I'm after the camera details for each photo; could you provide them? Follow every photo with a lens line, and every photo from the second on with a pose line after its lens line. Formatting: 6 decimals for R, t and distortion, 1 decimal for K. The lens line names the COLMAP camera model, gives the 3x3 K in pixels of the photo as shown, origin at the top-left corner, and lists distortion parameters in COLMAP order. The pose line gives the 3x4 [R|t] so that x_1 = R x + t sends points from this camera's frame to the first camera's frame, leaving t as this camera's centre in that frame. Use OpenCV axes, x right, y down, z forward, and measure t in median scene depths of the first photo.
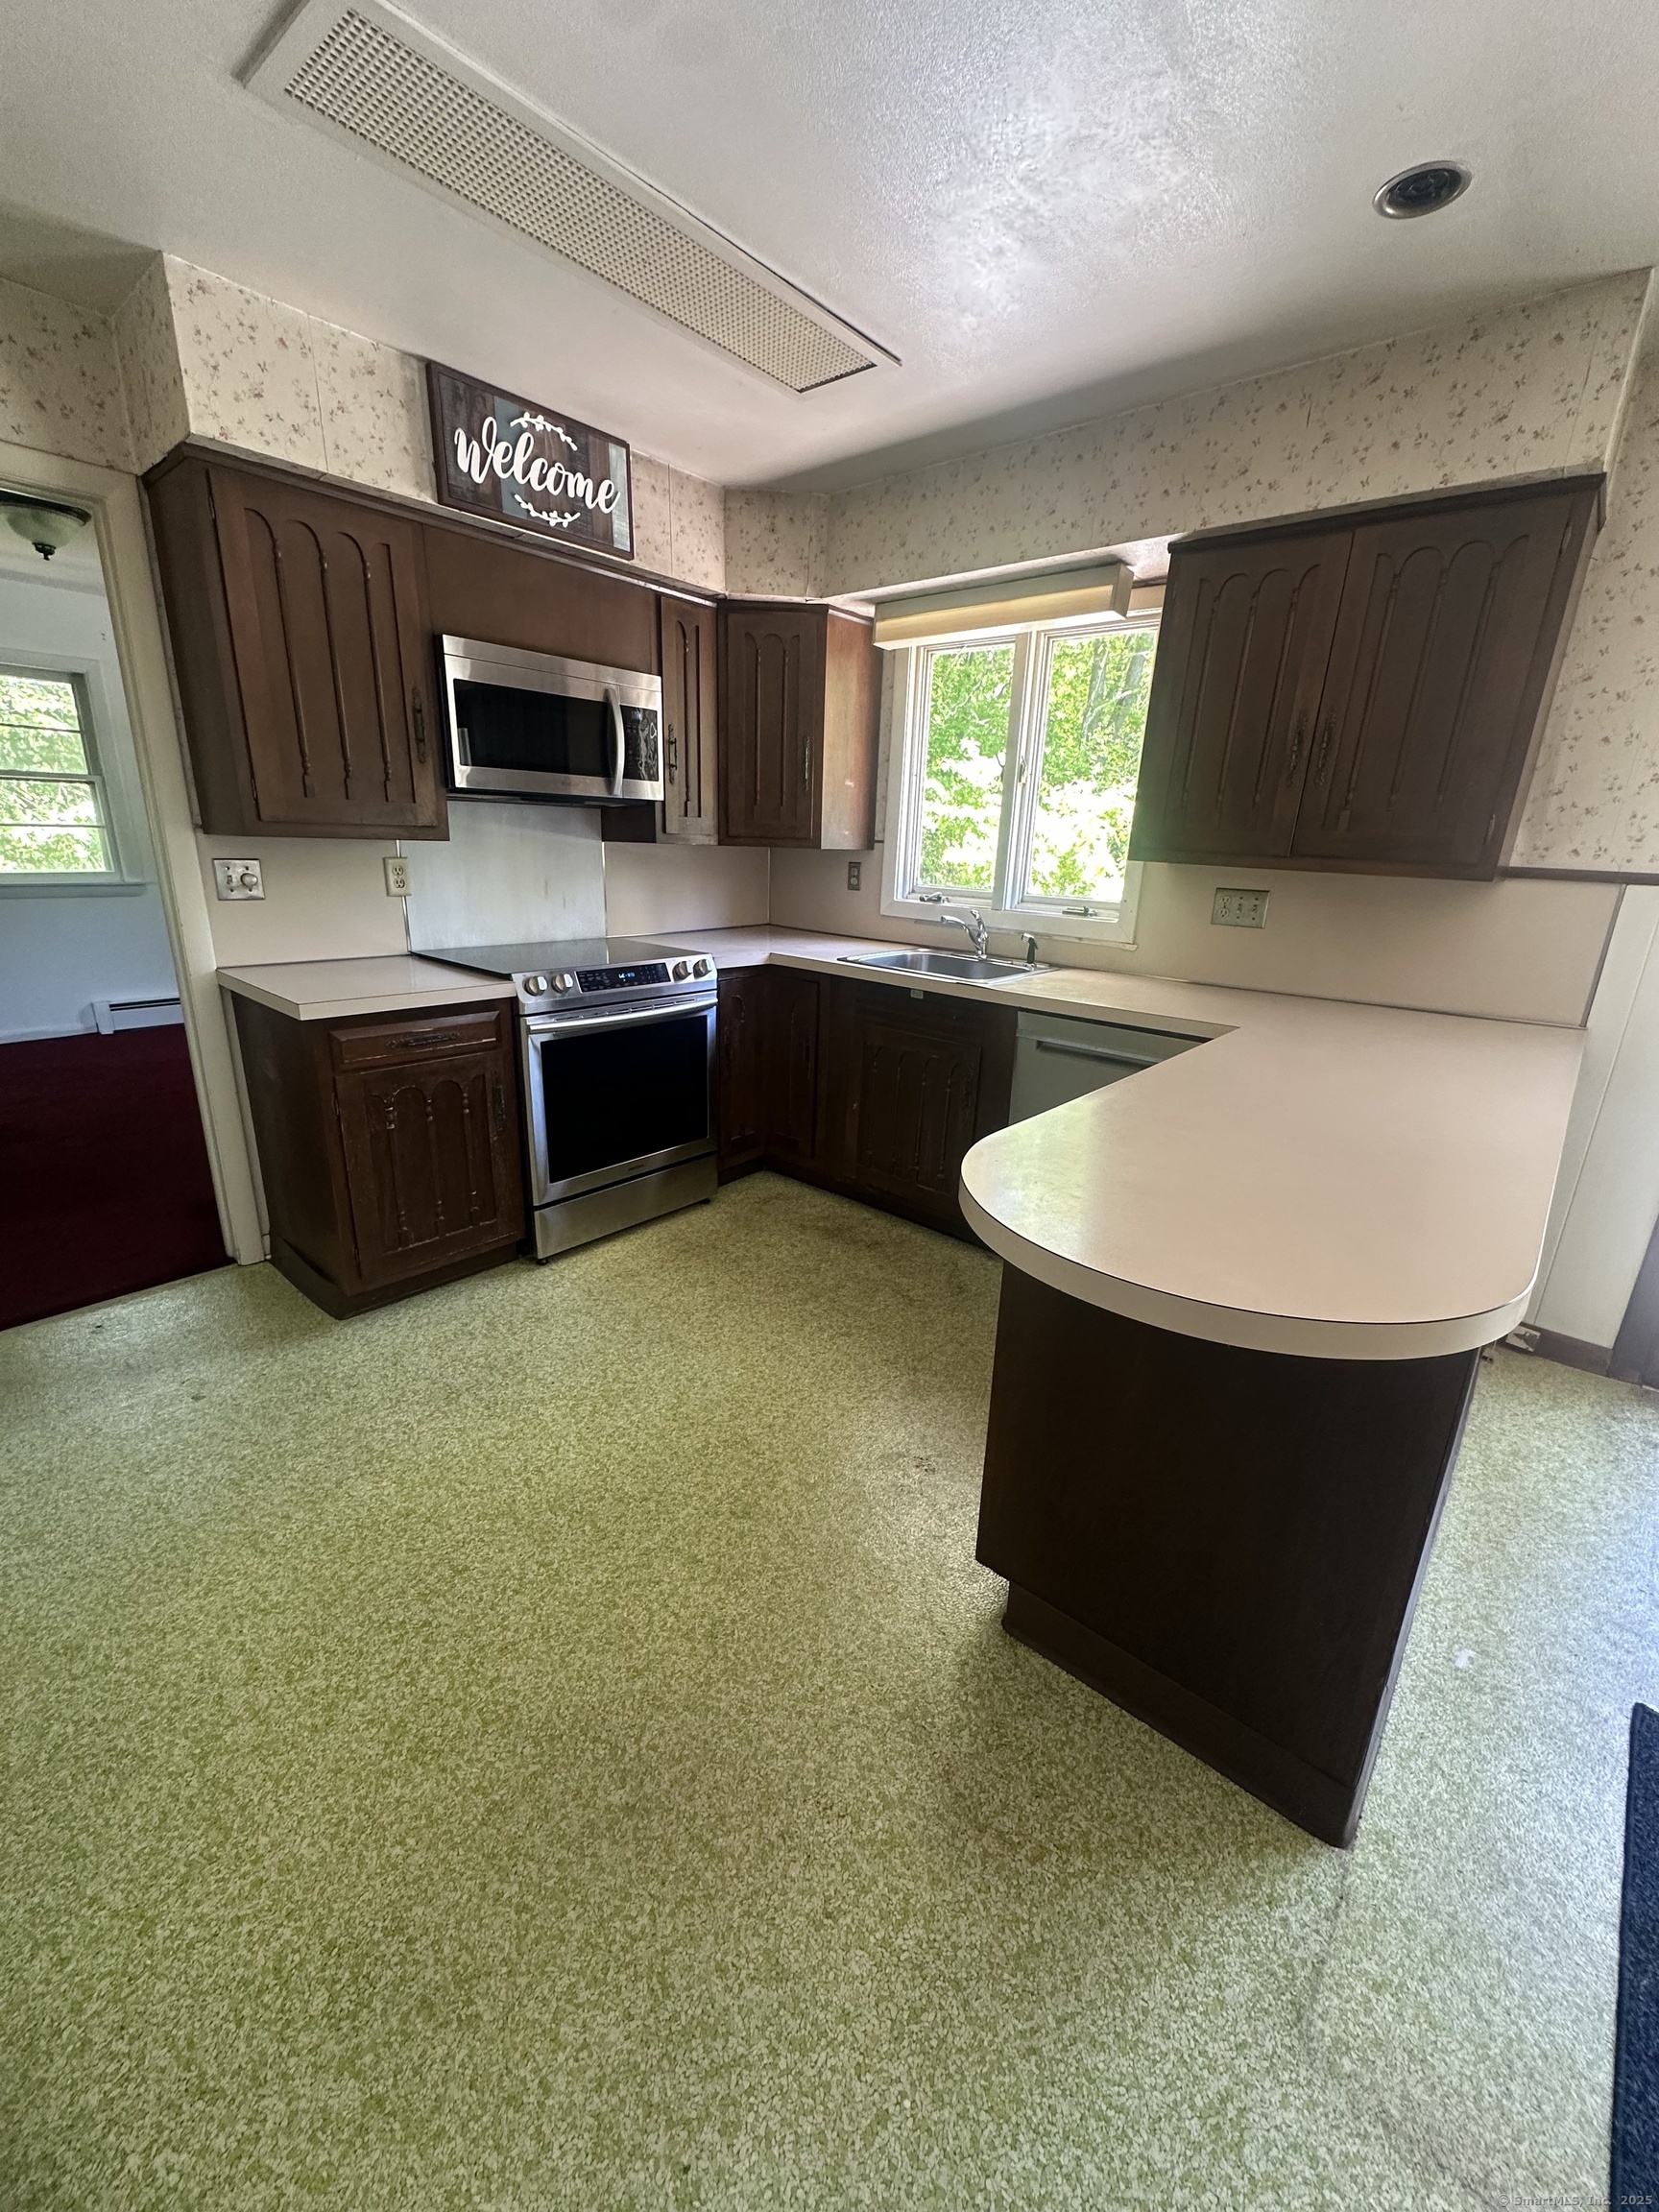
lens RADIAL K [[881.9, 0, 829.4], [0, 881.9, 1109.0], [0, 0, 1]] dist [-0.003008, 0.000509]
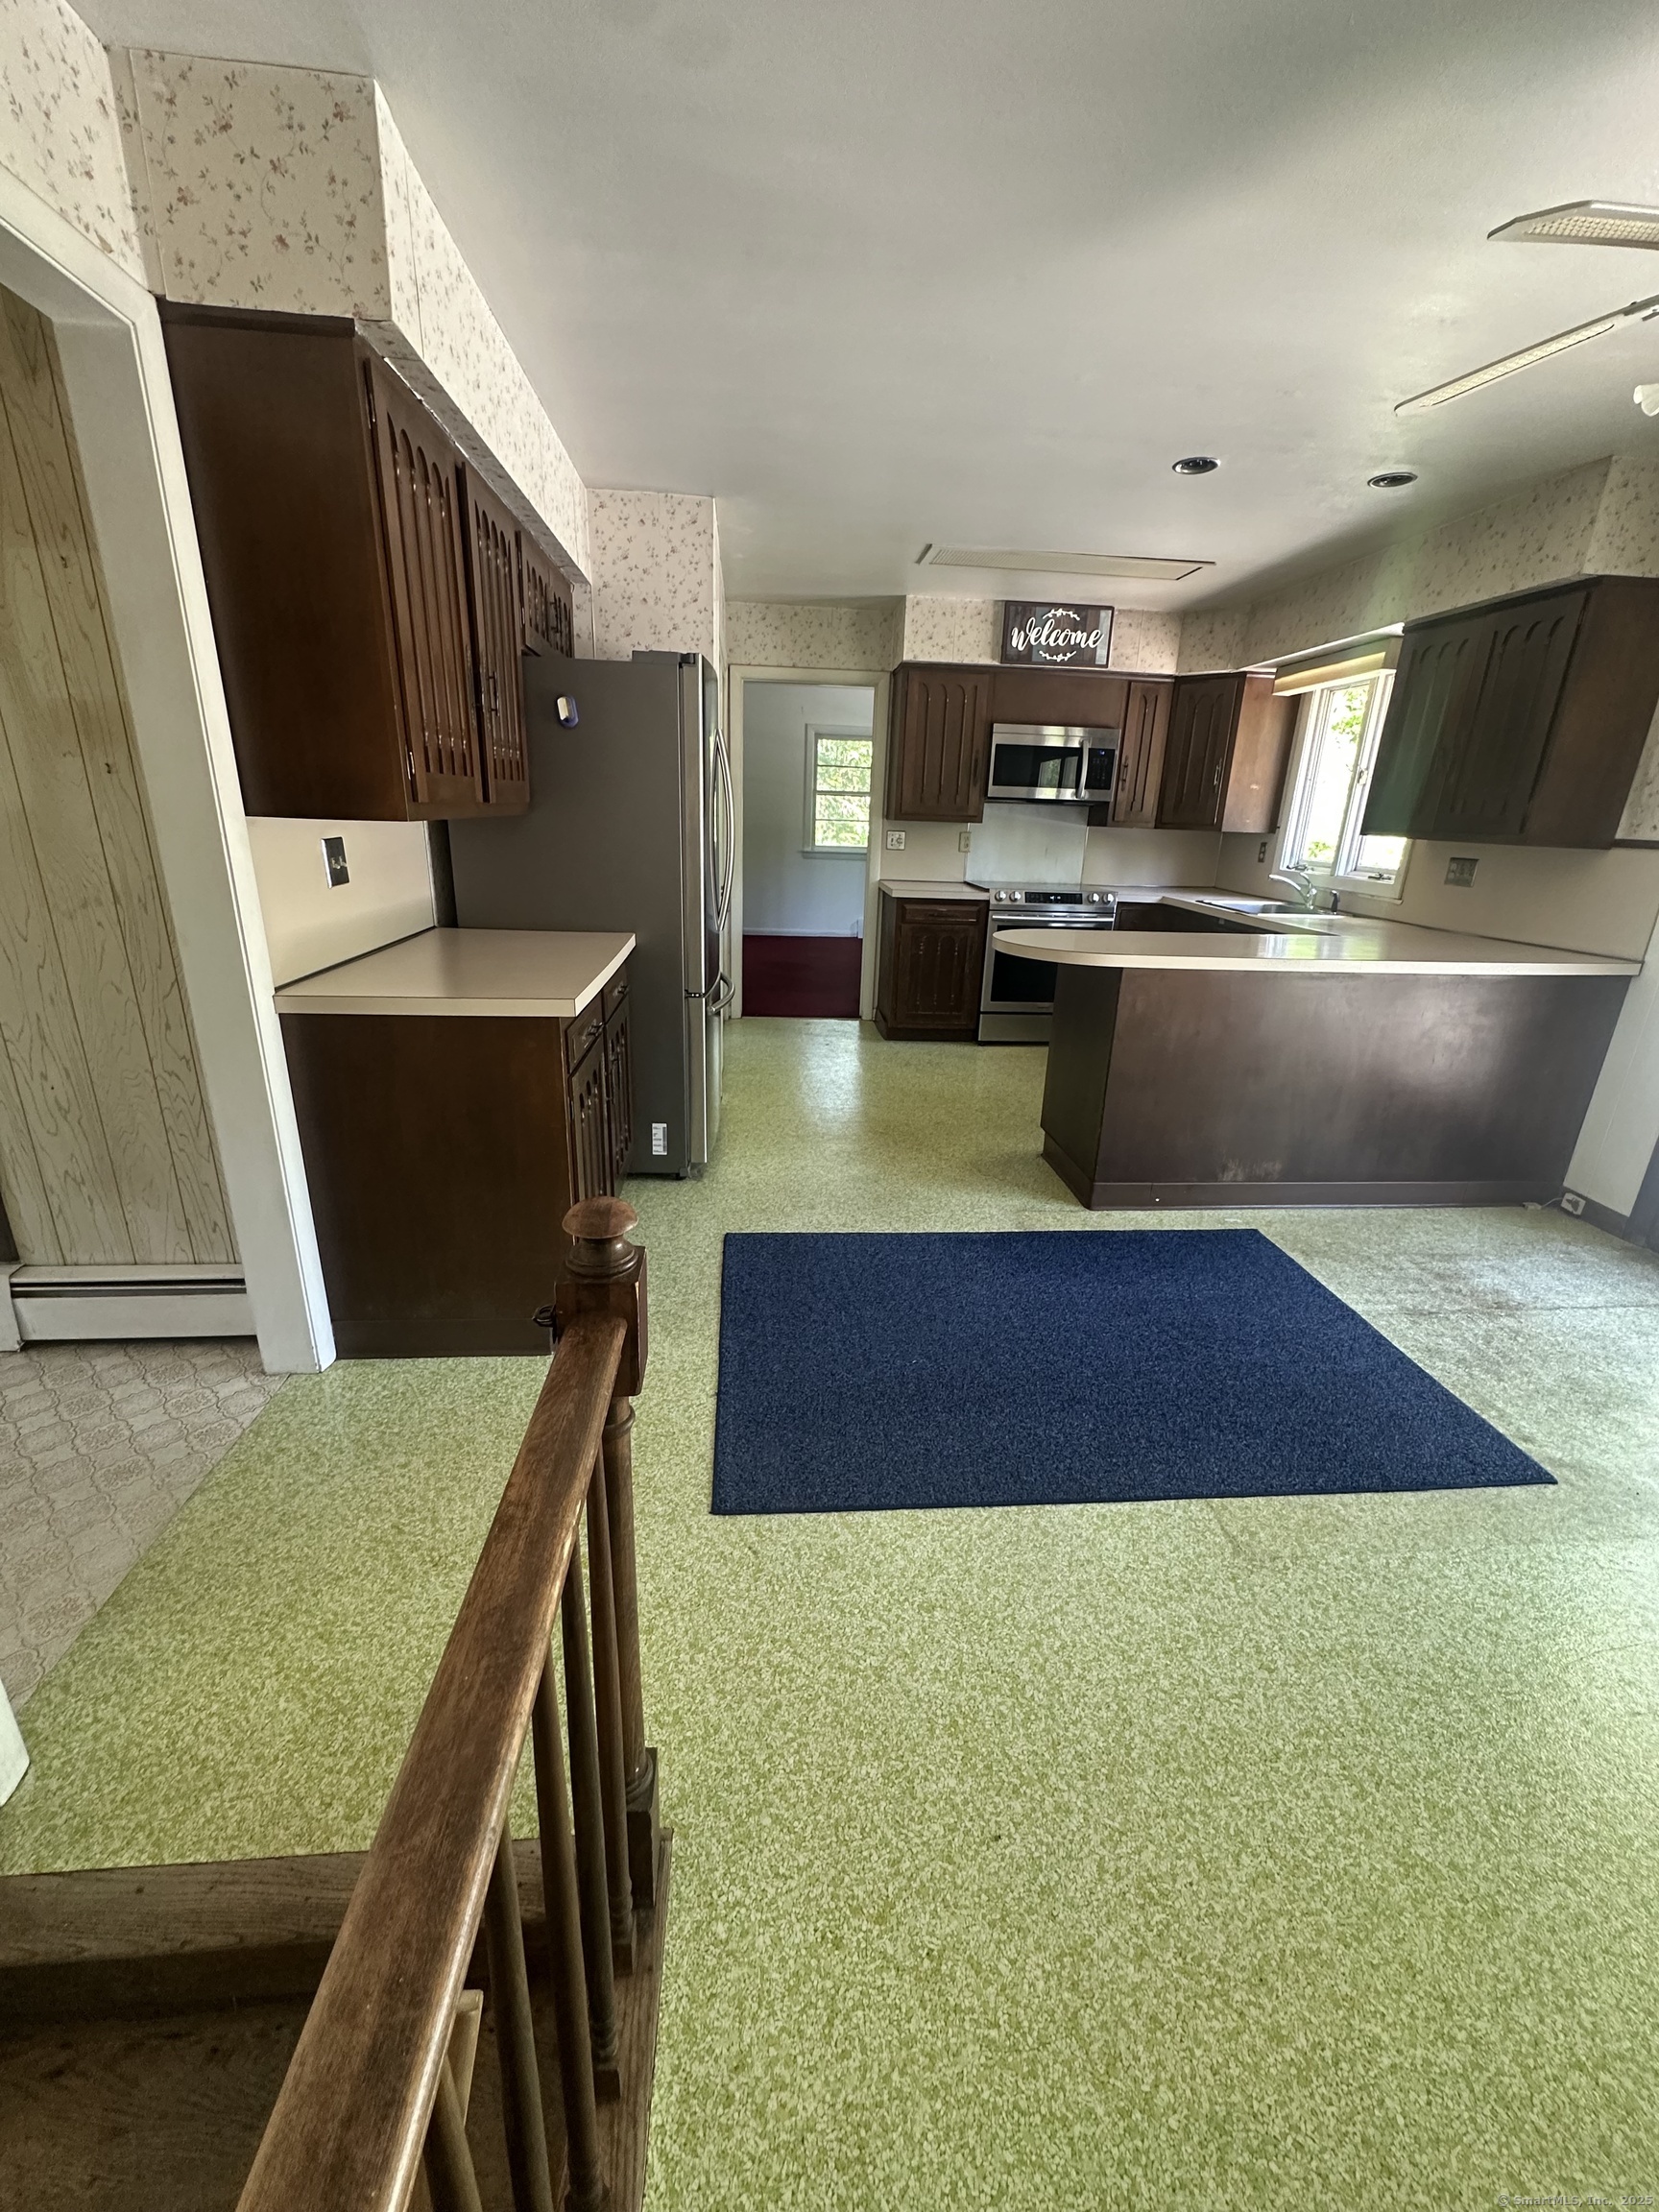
lens RADIAL K [[881.9, 0, 832.1], [0, 881.9, 1111.8], [0, 0, 1]] dist [-0.003008, 0.000509]
pose [[0.715354, 0.214764, -0.664939, 0.814389], [-0.215492, 0.973020, 0.082438, 0.249206], [0.664704, 0.084317, 0.742334, -0.678824]]
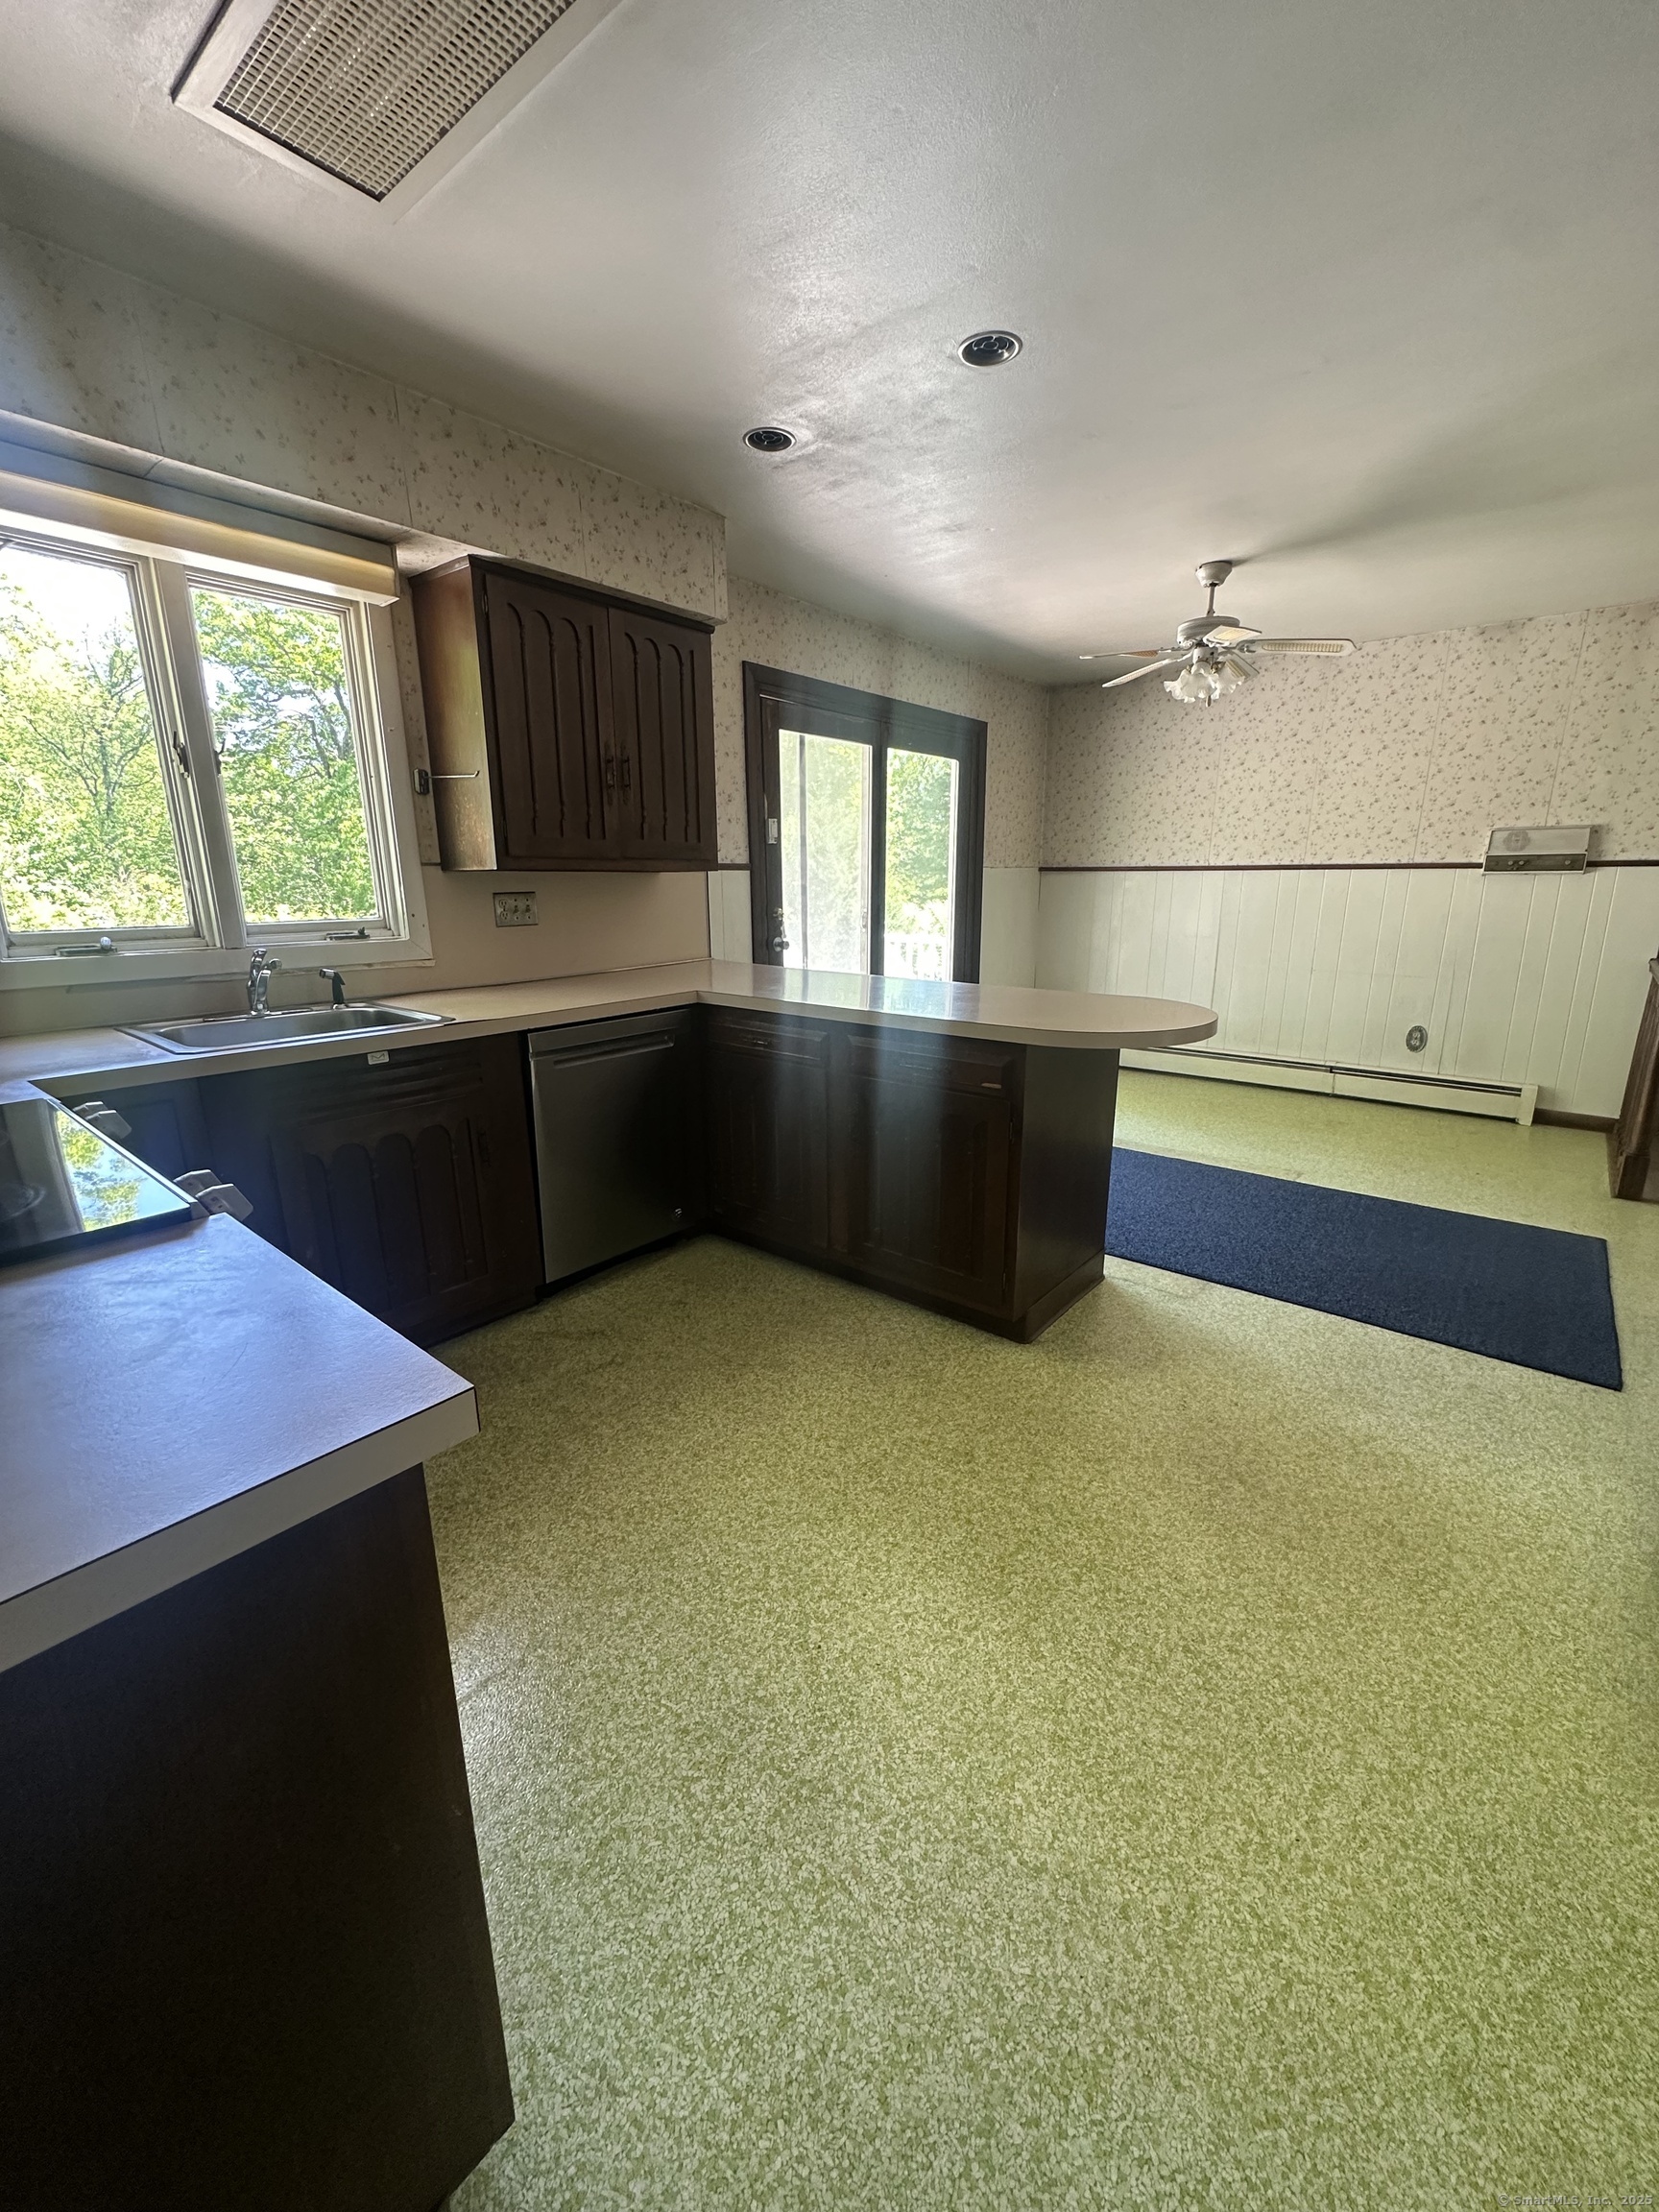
lens RADIAL K [[881.9, 0, 835.9], [0, 881.9, 1108.4], [0, 0, 1]] dist [-0.003008, 0.000509]
pose [[-0.029183, -0.293255, 0.955589, -0.718431], [0.302173, 0.908679, 0.288088, -0.214177], [-0.952806, 0.297160, 0.062096, 0.675975]]
